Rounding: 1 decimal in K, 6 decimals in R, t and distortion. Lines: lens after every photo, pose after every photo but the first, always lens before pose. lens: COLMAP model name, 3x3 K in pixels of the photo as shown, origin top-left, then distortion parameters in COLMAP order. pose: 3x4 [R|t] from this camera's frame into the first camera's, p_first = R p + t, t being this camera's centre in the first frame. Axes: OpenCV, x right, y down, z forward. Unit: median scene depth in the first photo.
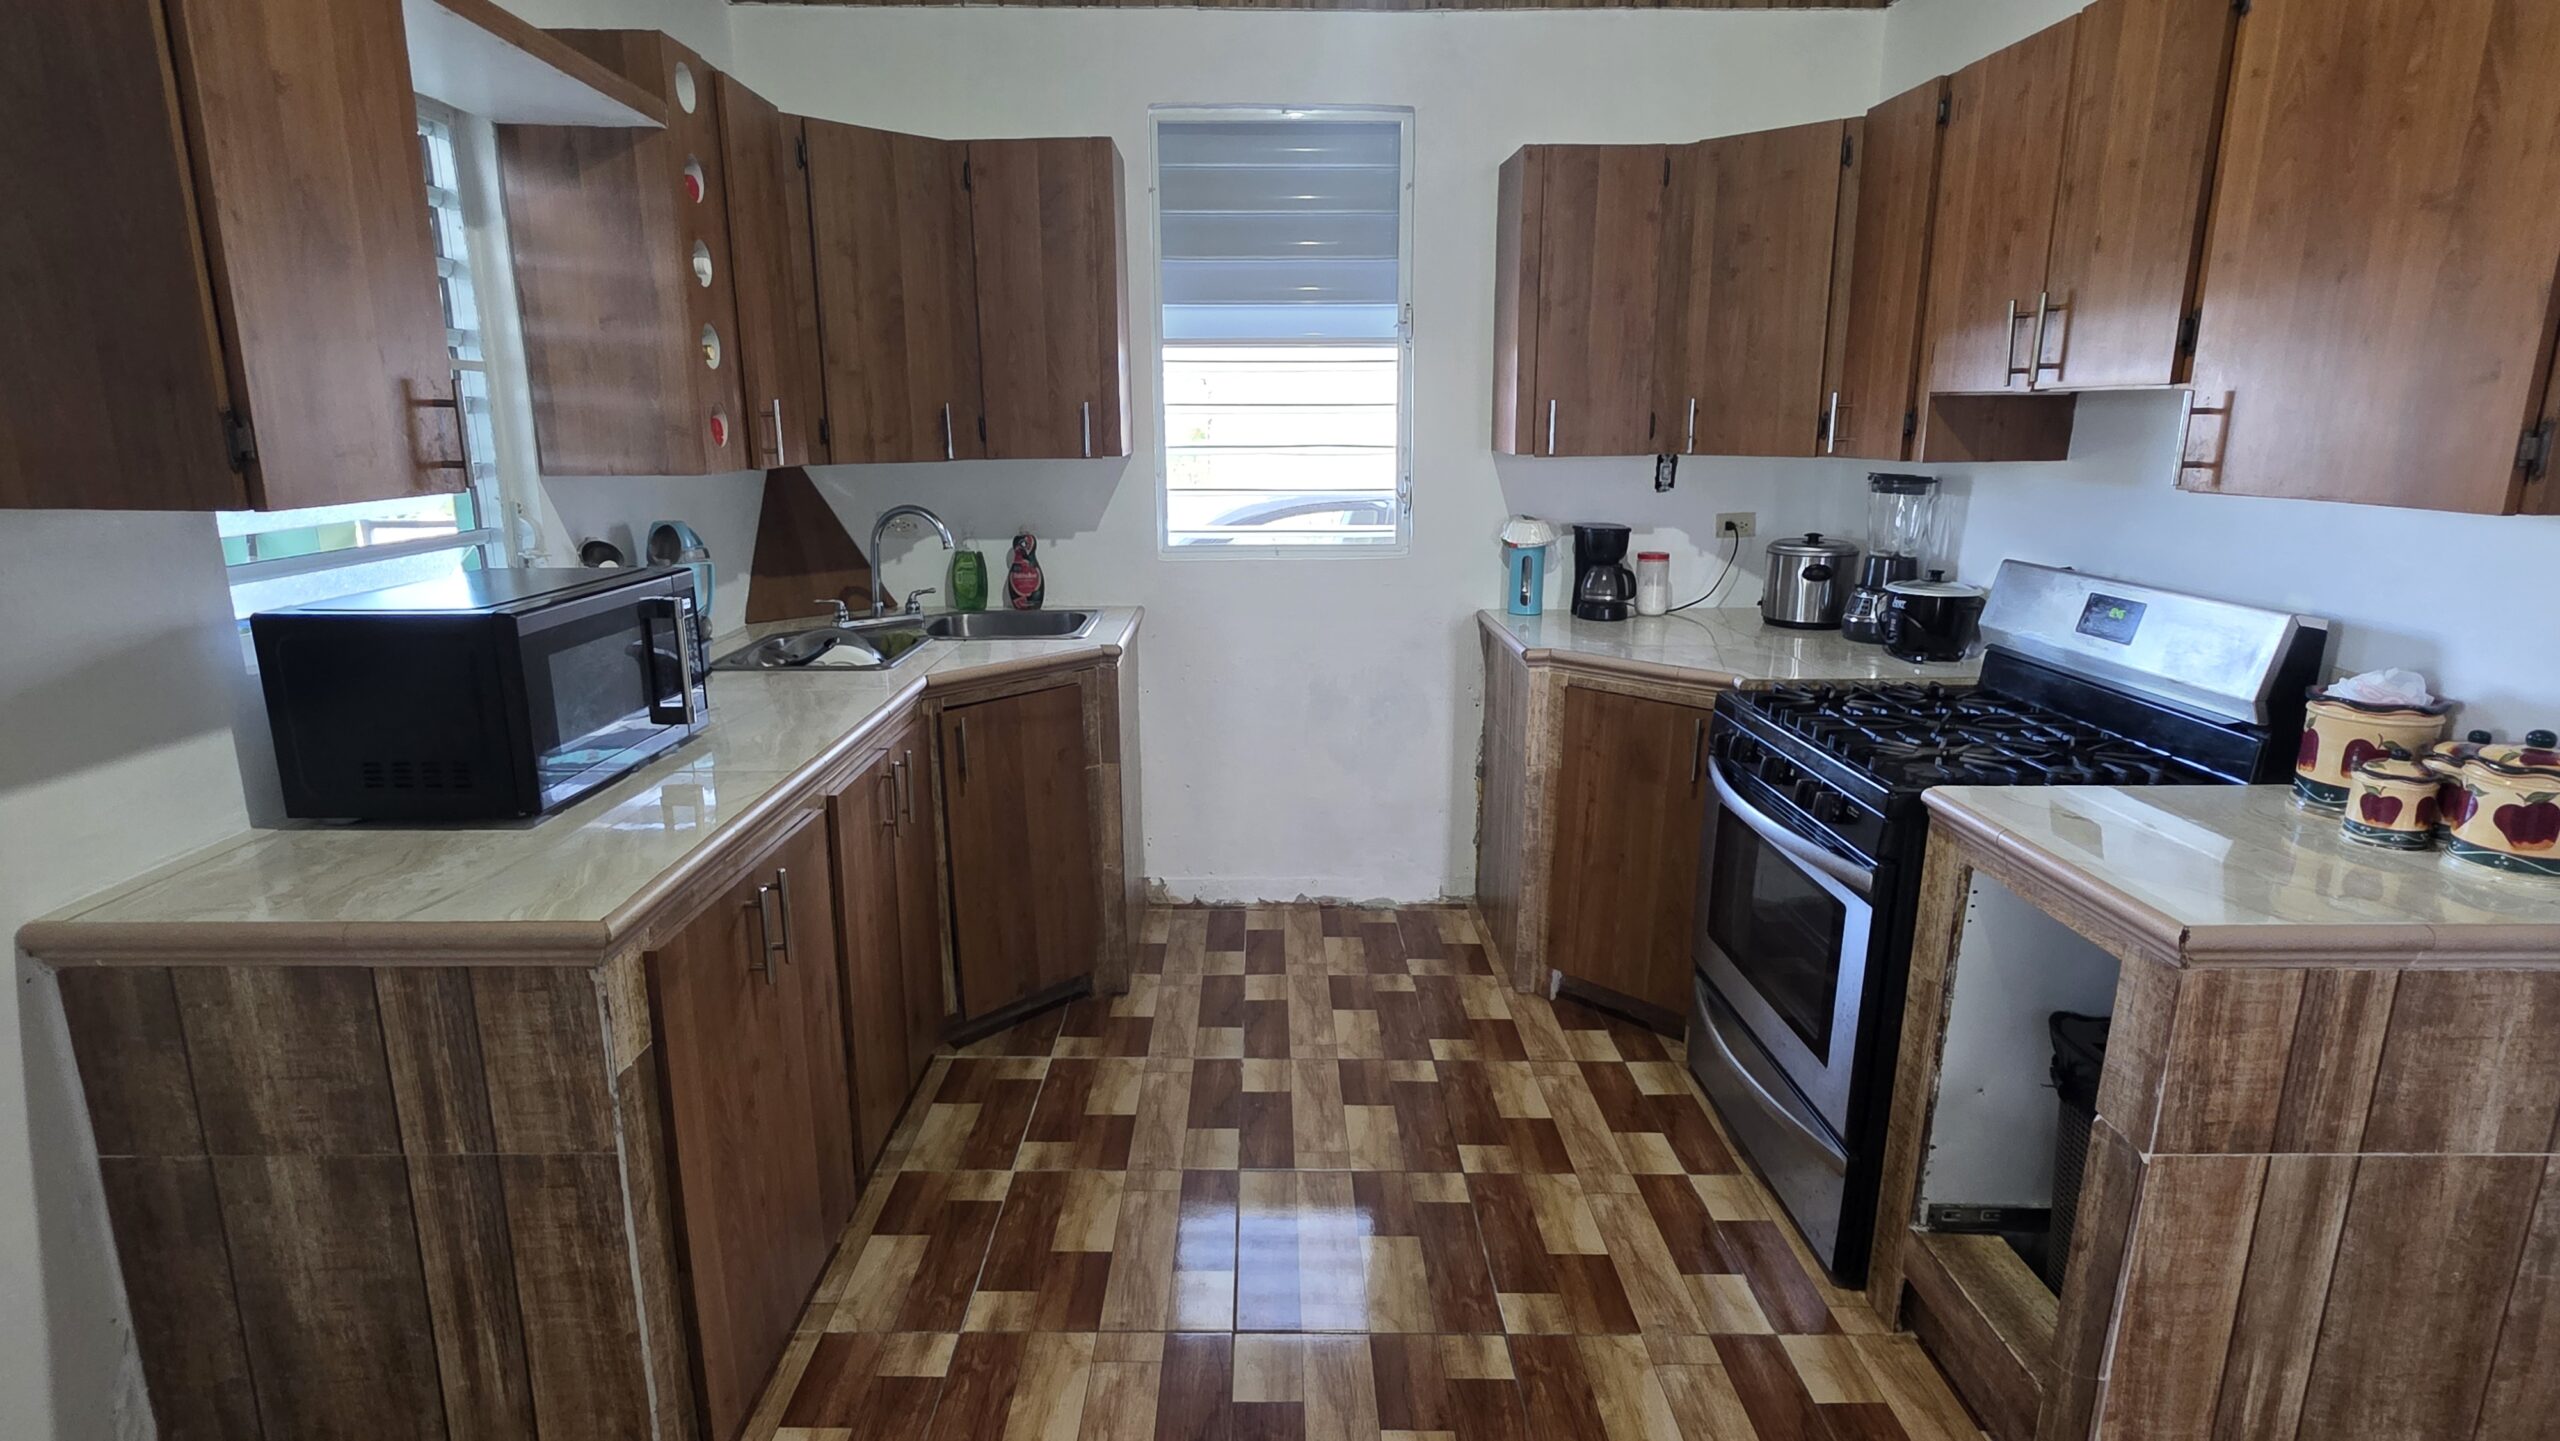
lens RADIAL K [[1253.5, 0, 1277.7], [0, 1253.5, 710.3], [0, 0, 1]] dist [0.003318, 0.001075]
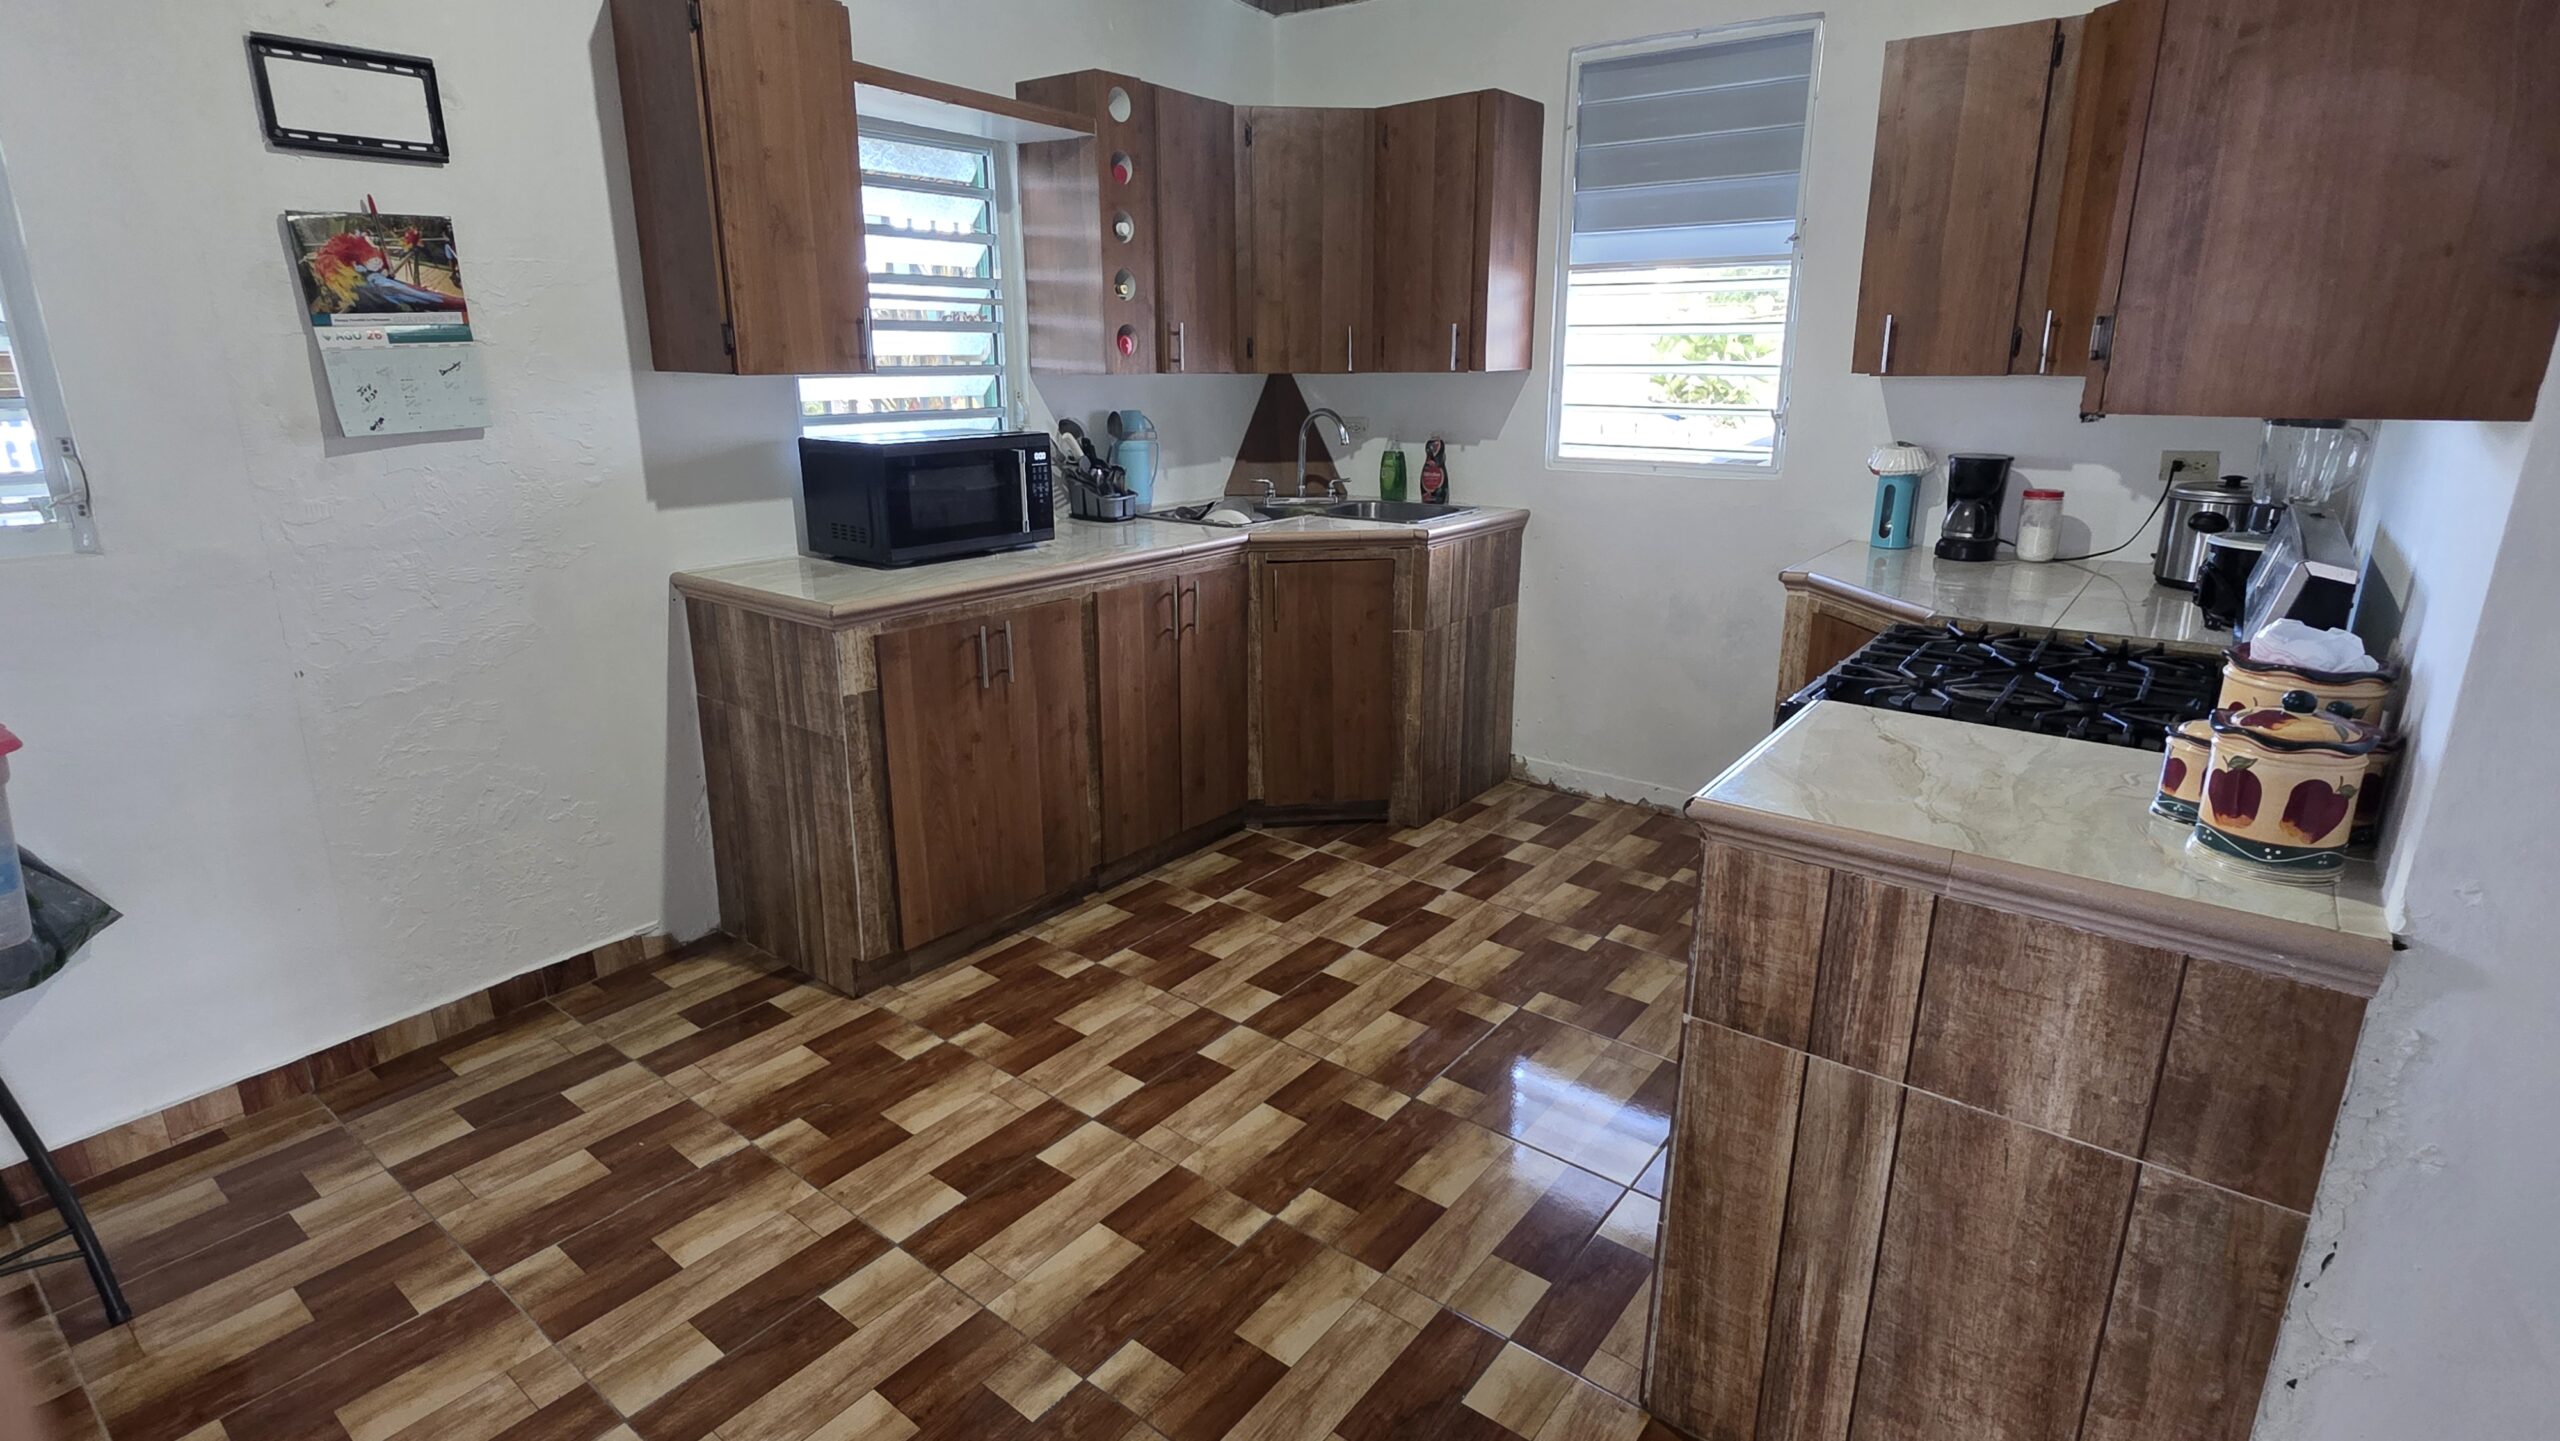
lens RADIAL K [[1253.5, 0, 1277.7], [0, 1253.5, 710.3], [0, 0, 1]] dist [0.003318, 0.001075]
pose [[0.783565, 0.172174, -0.596978, 0.971304], [-0.144325, 0.984993, 0.094648, 0.046642], [0.604315, 0.011996, 0.796655, -0.057259]]
